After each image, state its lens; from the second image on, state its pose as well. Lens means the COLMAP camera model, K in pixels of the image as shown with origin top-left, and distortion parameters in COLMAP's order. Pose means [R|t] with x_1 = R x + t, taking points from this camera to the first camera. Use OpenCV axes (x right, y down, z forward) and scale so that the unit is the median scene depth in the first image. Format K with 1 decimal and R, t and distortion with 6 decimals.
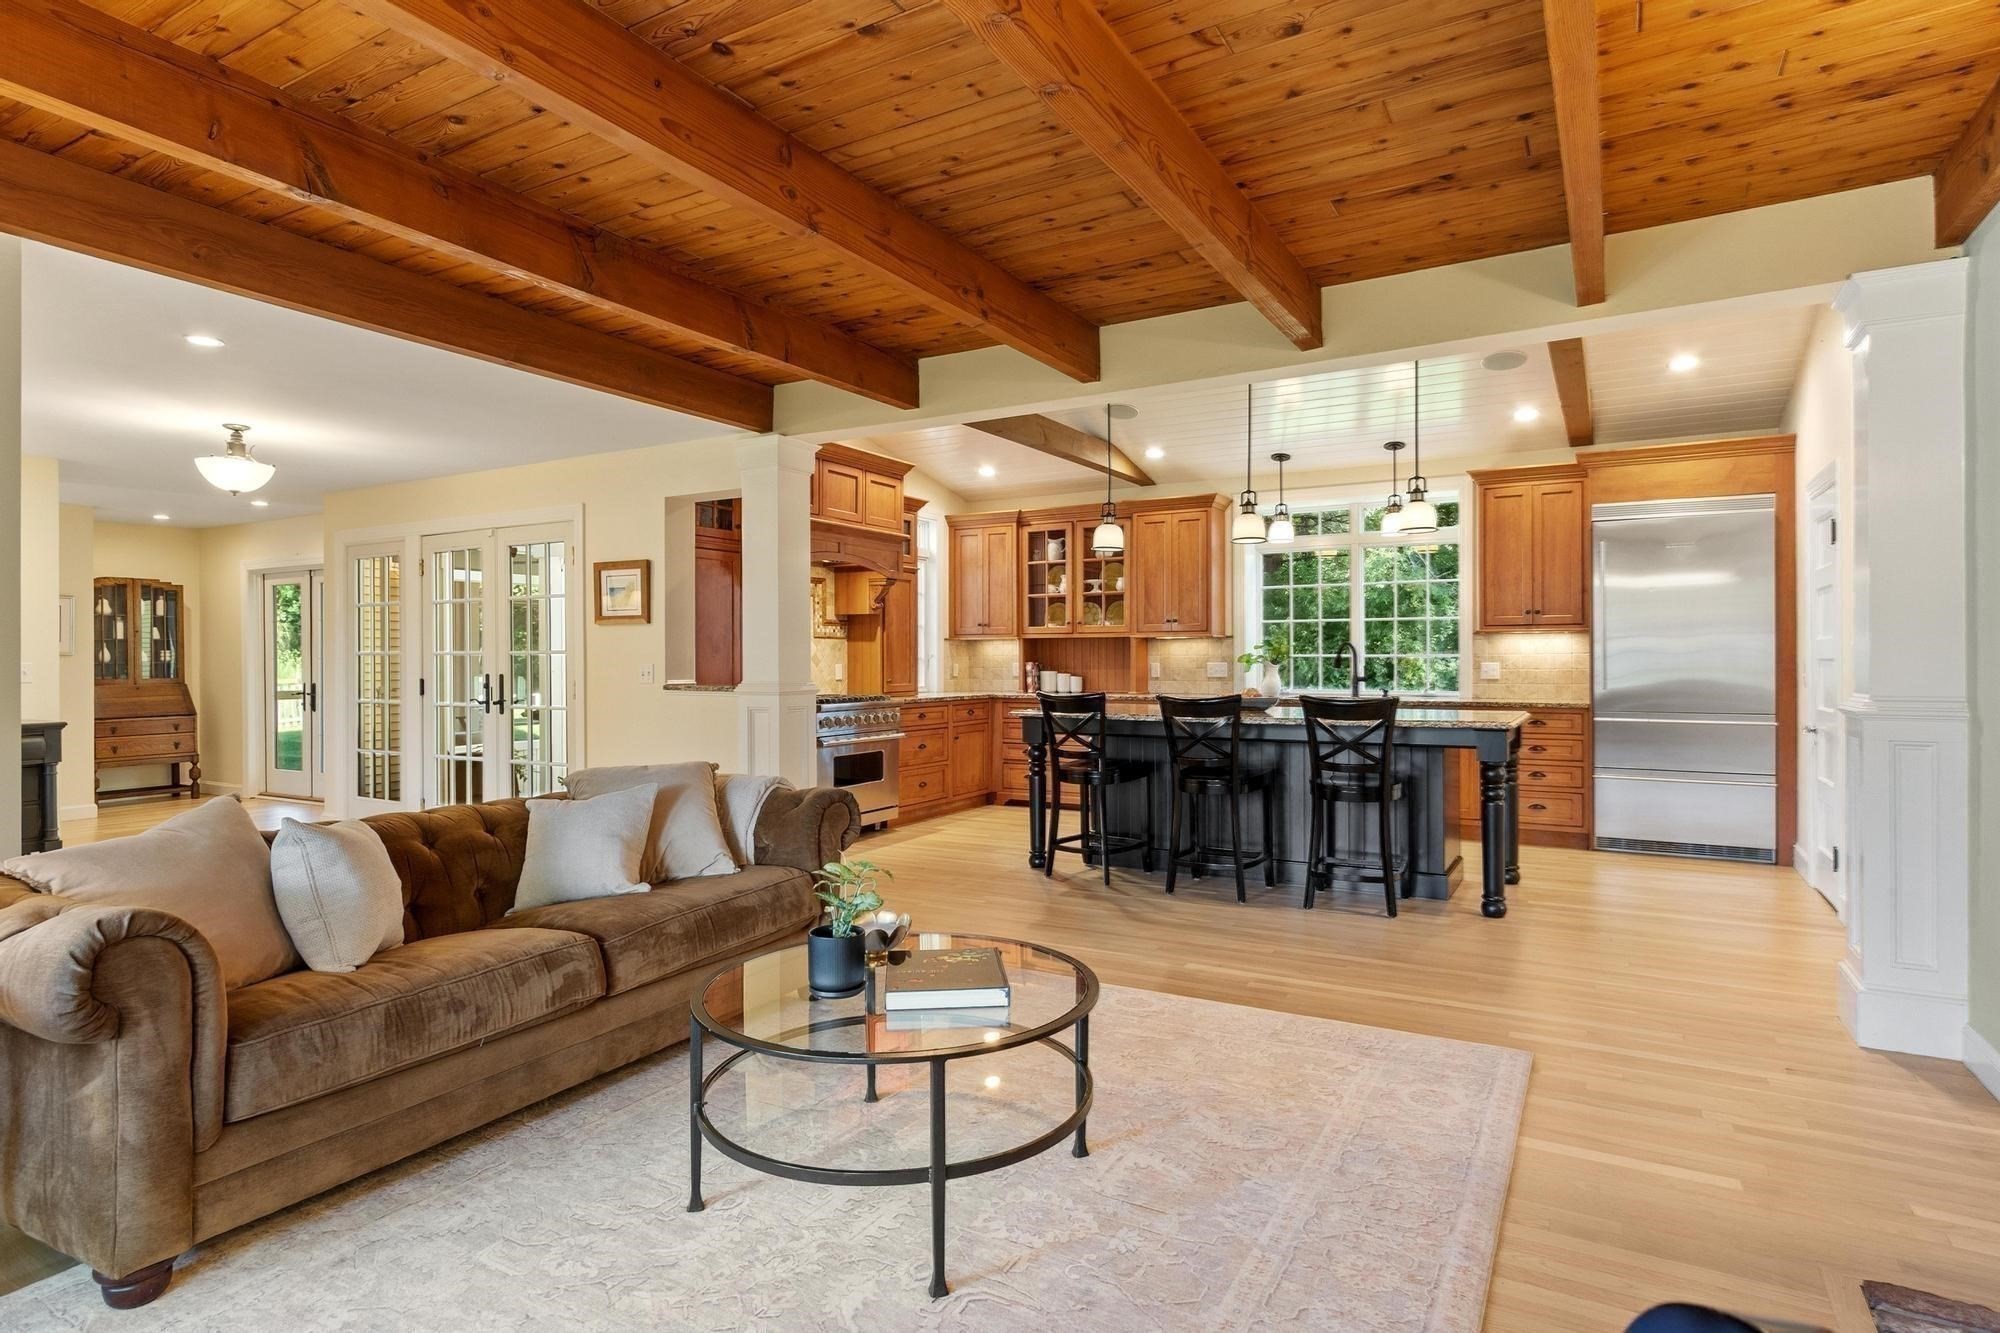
lens RADIAL K [[1051.0, 0, 999.5], [0, 1051.0, 658.1], [0, 0, 1]] dist [0.002947, -0.000301]
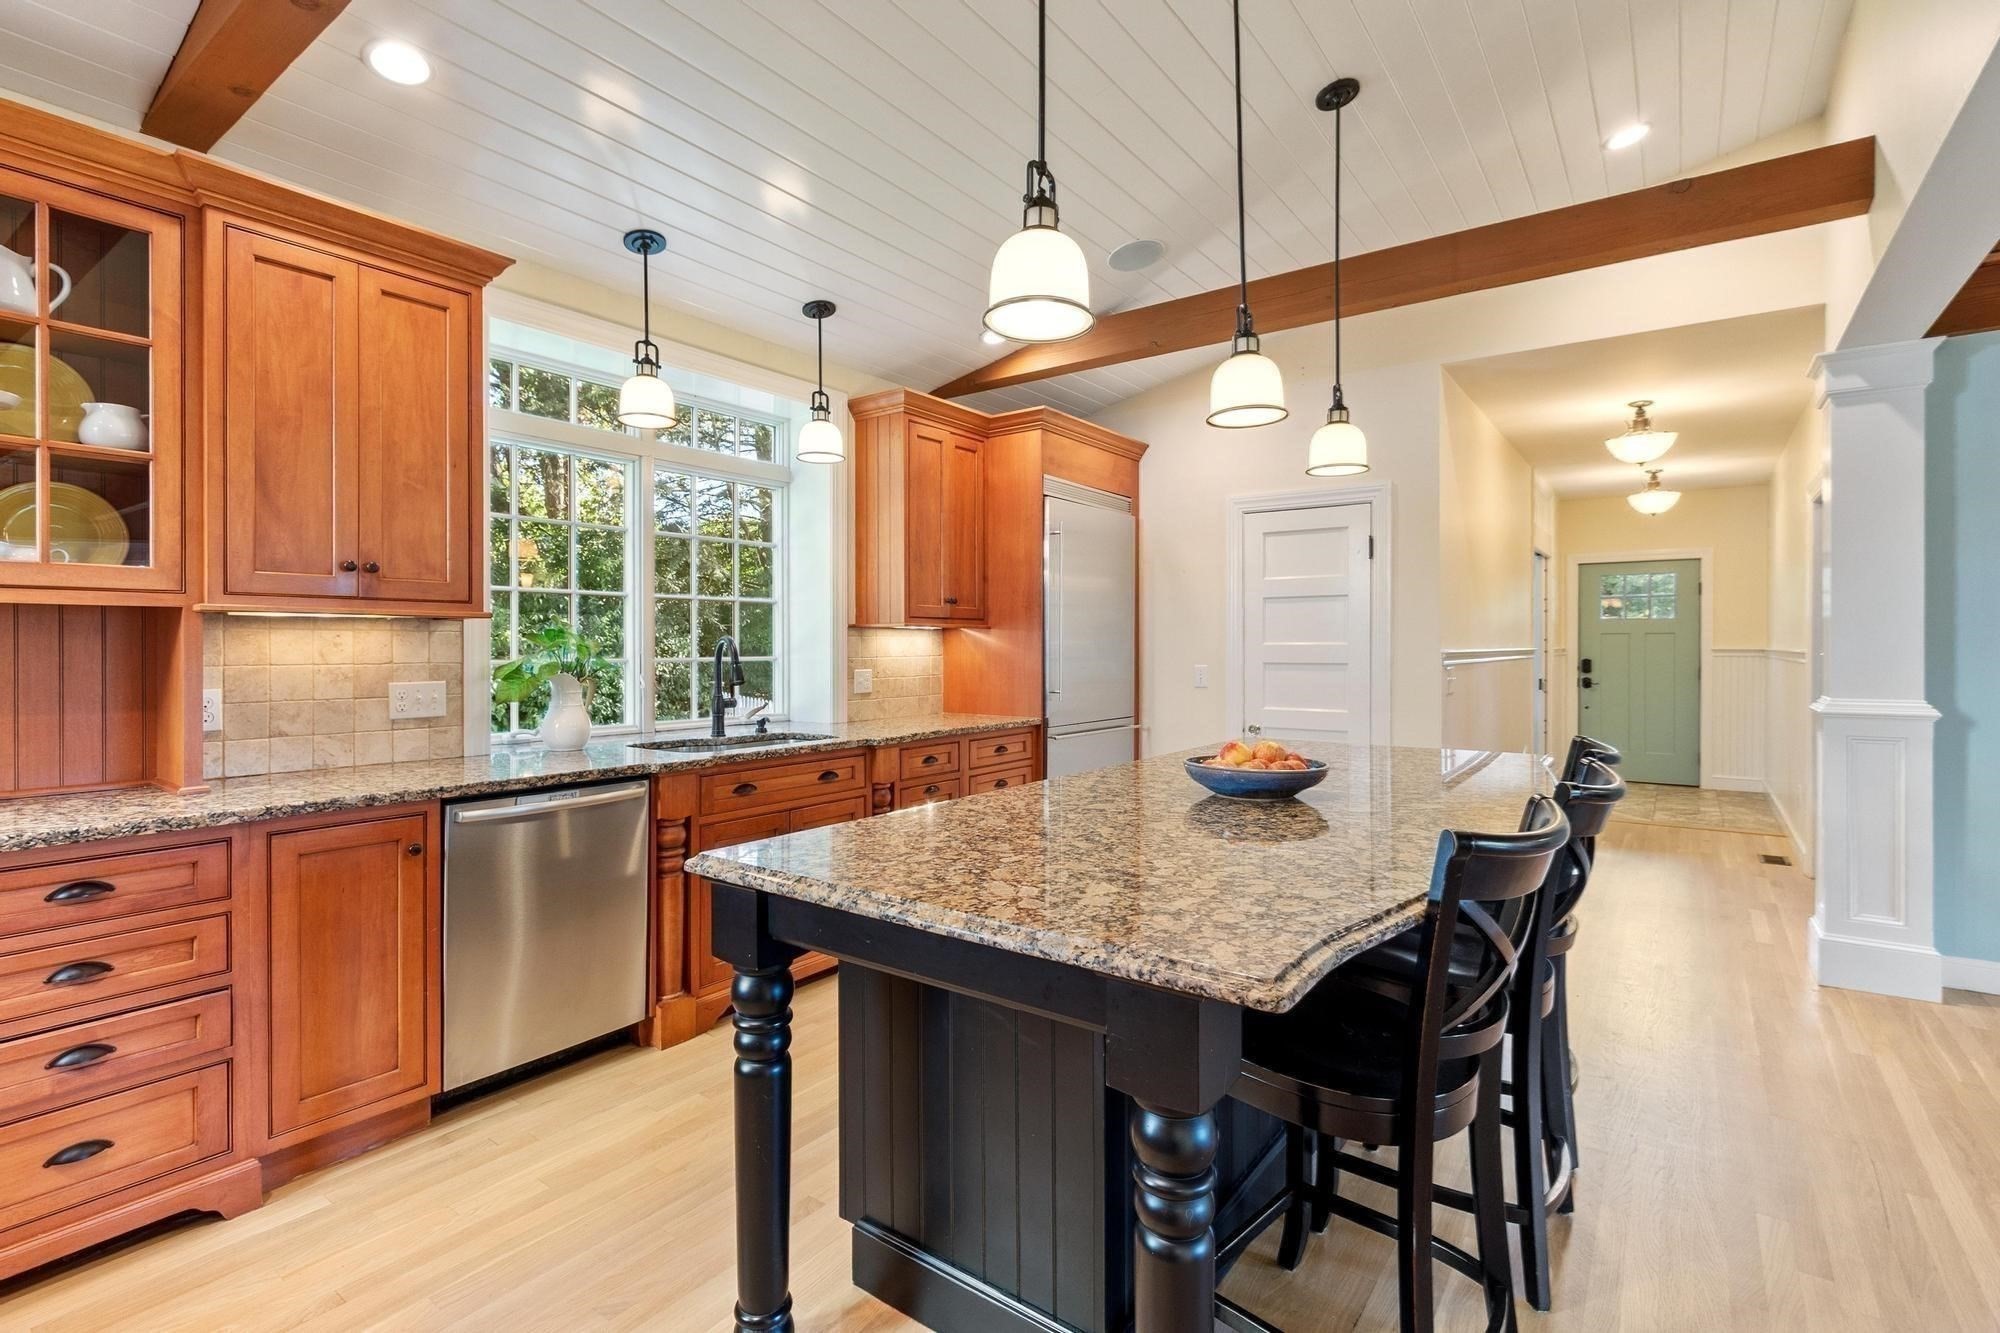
lens RADIAL K [[924.9, 0, 999.1], [0, 924.9, 656.3], [0, 0, 1]] dist [0.001406, -0.000008]
pose [[0.103475, -0.009361, 0.994588, -0.151355], [-0.003751, 0.999945, 0.009802, -0.011956], [-0.994625, -0.004745, 0.103434, 0.938922]]
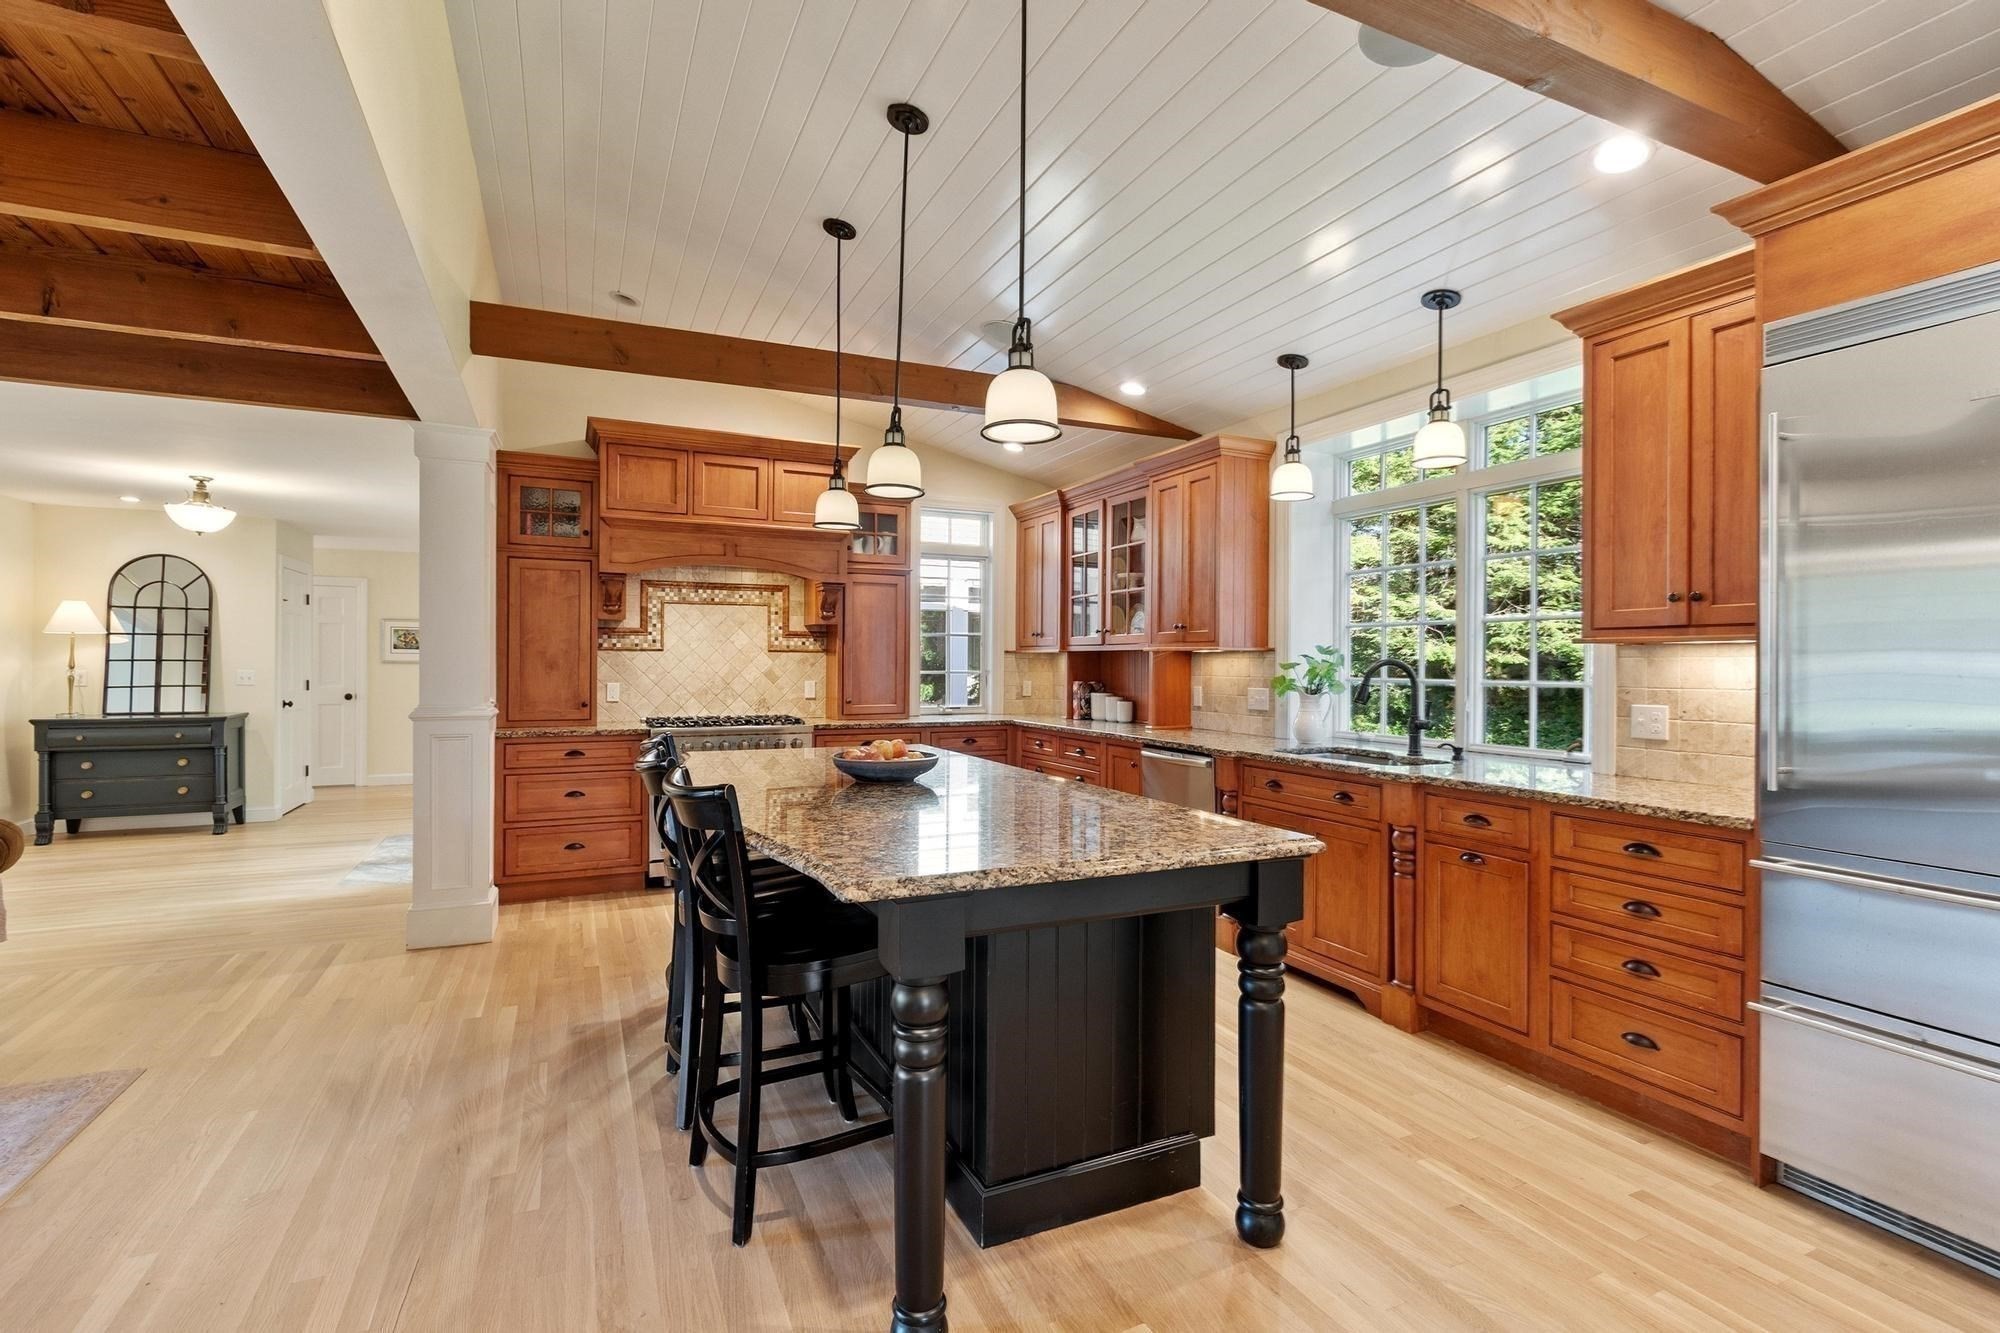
lens RADIAL K [[924.9, 0, 999.1], [0, 924.9, 656.3], [0, 0, 1]] dist [0.001406, -0.000008]
pose [[0.823083, 0.003640, -0.567910, 0.512134], [-0.007971, 0.999955, -0.005144, -0.014755], [0.567865, 0.008760, 0.823075, 0.531589]]
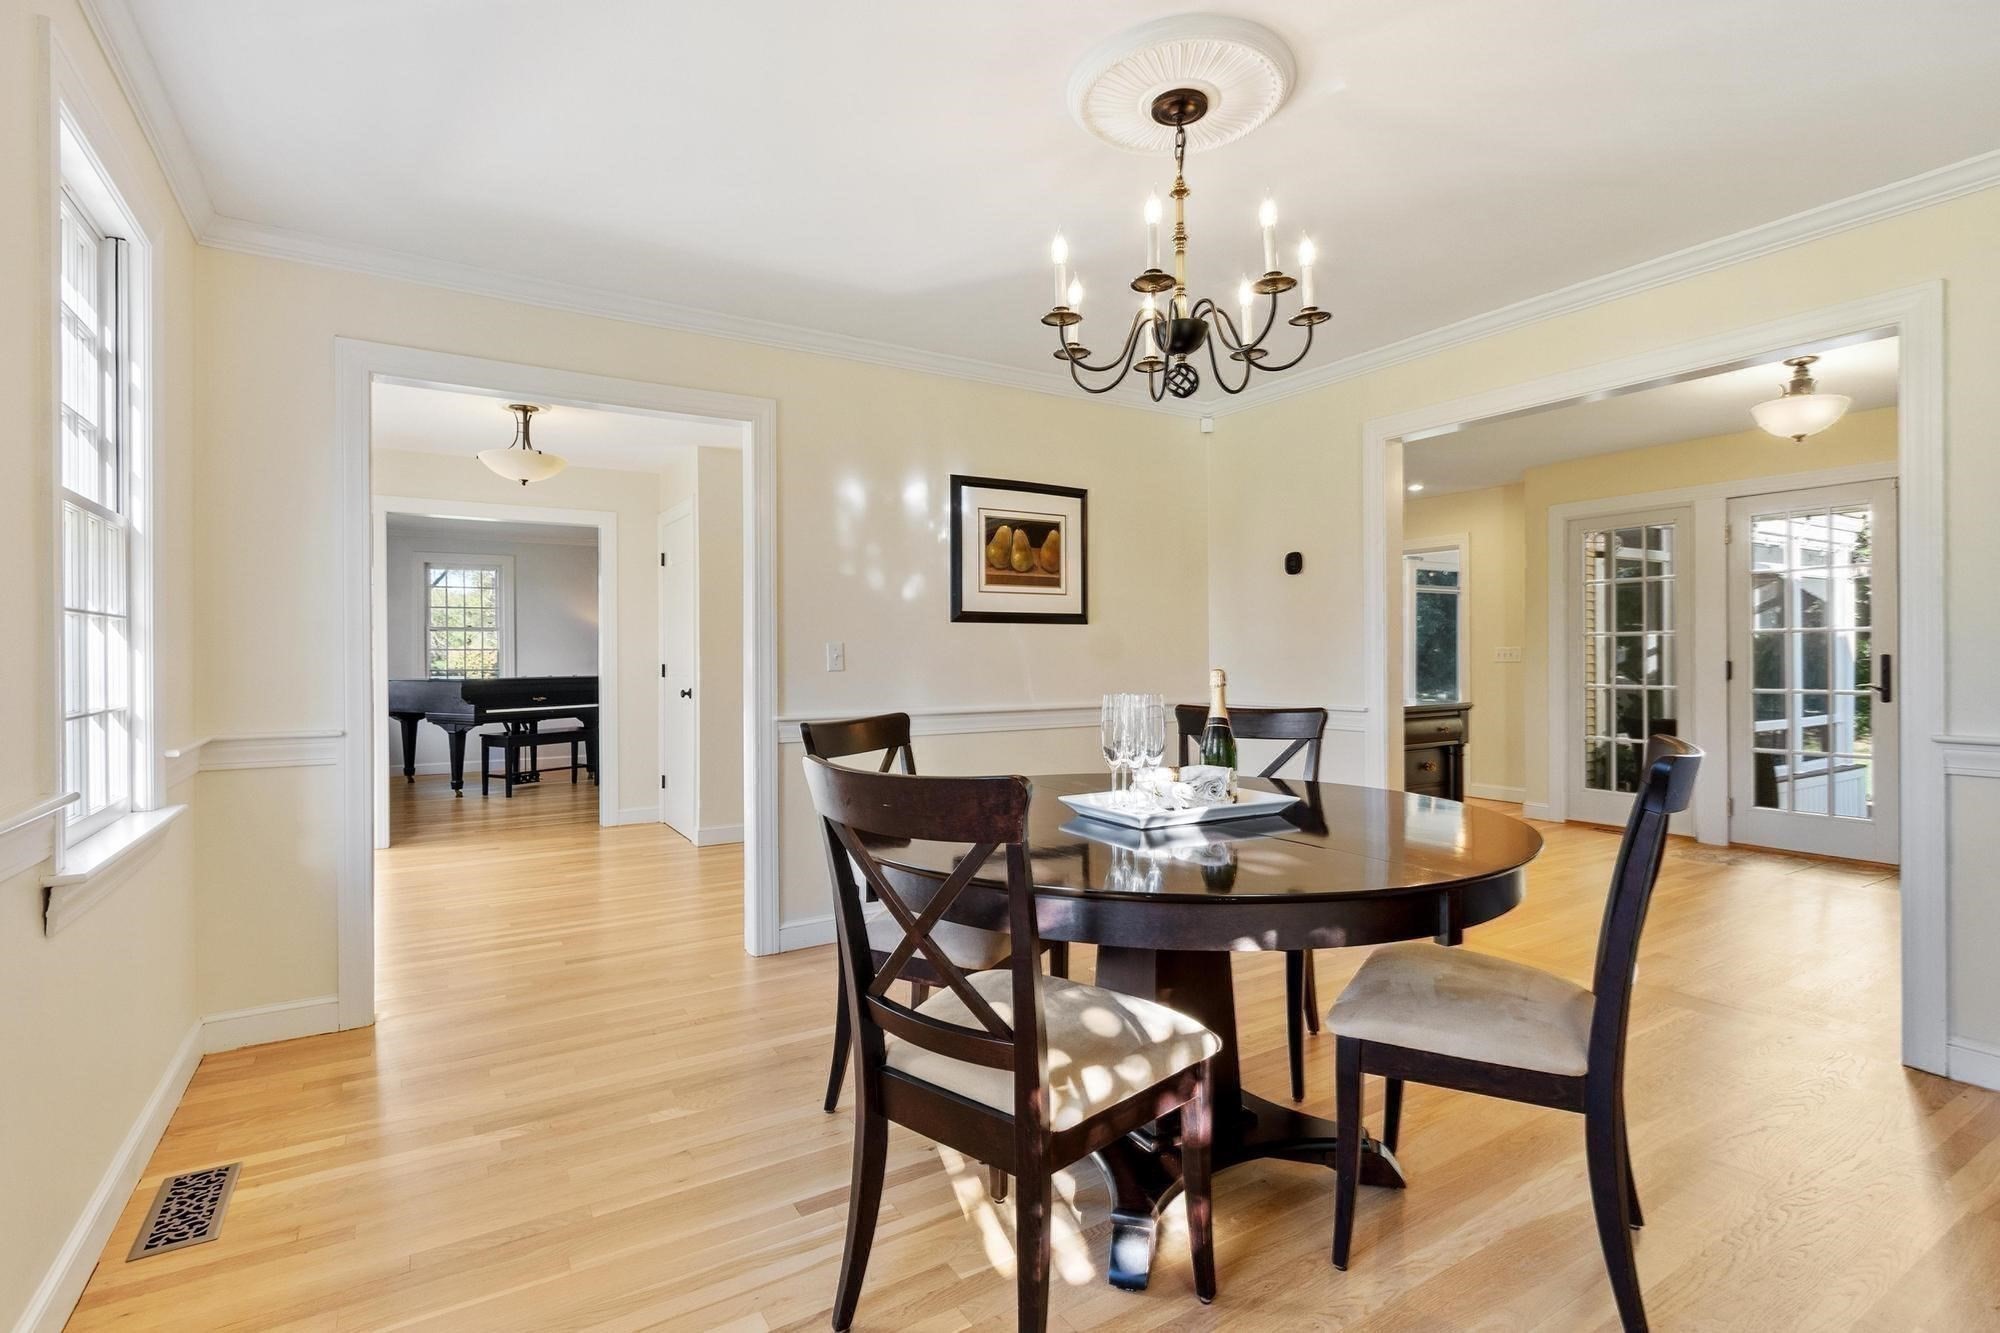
lens RADIAL K [[987.4, 0, 1000.8], [0, 987.4, 660.3], [0, 0, 1]] dist [0.000241, -0.000081]
pose [[0.882993, -0.004410, -0.469366, -0.755708], [0.004606, 0.999989, -0.000730, 0.017435], [0.469364, -0.001517, 0.883004, -0.010769]]
